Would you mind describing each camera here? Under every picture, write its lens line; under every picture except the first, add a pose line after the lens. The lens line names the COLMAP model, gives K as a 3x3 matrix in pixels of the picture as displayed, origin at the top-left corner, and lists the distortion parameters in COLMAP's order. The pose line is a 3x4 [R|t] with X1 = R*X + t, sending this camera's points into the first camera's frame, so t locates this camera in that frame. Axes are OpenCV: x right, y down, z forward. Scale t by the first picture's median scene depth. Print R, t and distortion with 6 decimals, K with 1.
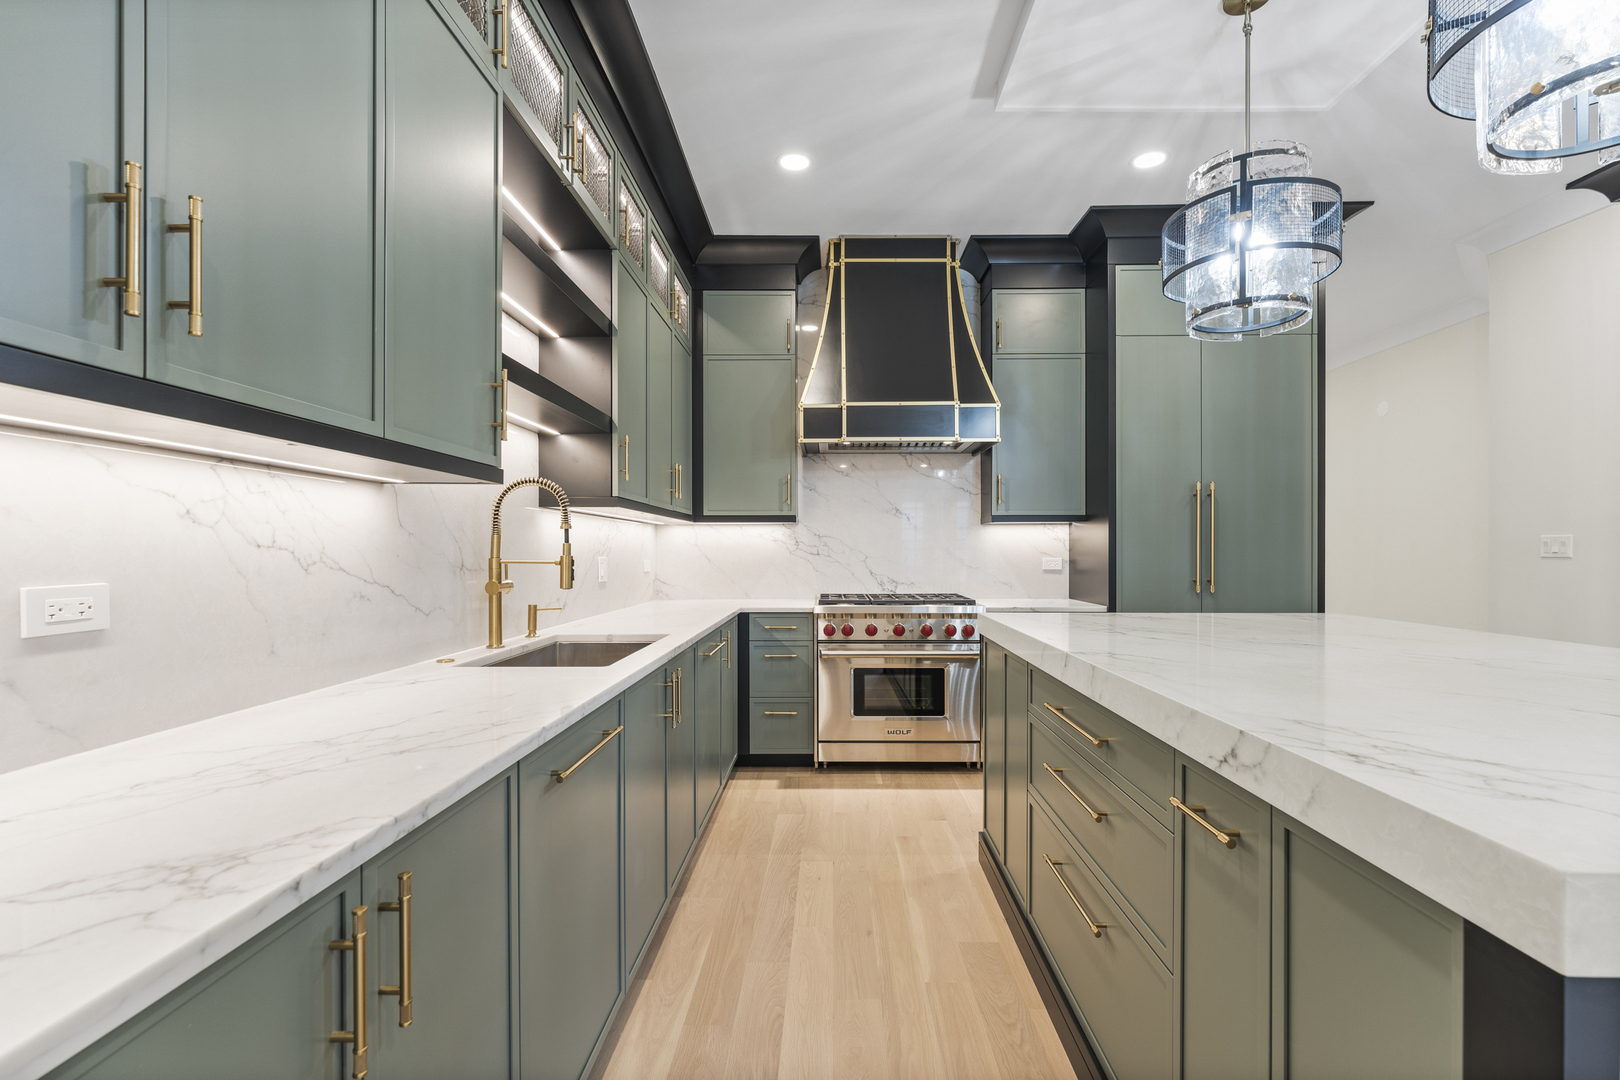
lens RADIAL K [[723.5, 0, 816.0], [0, 723.5, 551.2], [0, 0, 1]] dist [-0.003296, -0.000164]
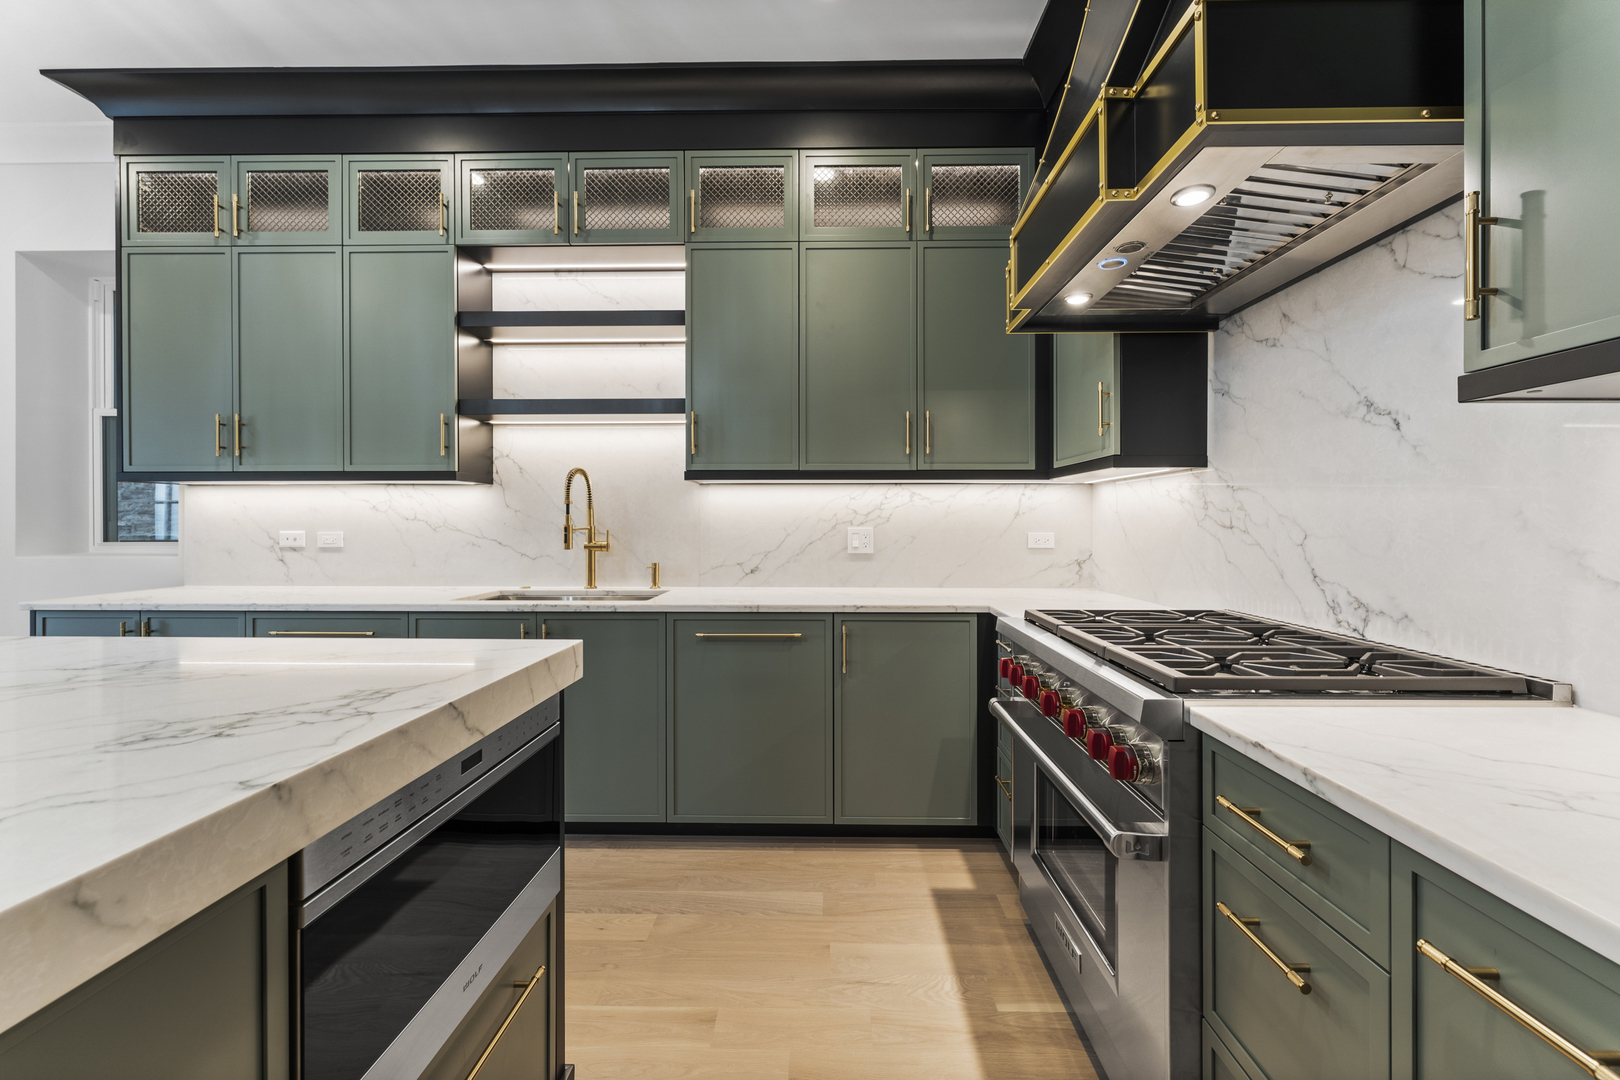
lens RADIAL K [[649.1, 0, 819.3], [0, 649.1, 522.9], [0, 0, 1]] dist [-0.001881, -0.000251]
pose [[0.008987, 0.002504, -0.999956, 0.549266], [0.000264, 0.999997, 0.002506, 0.000394], [0.999960, -0.000286, 0.008986, 0.936620]]
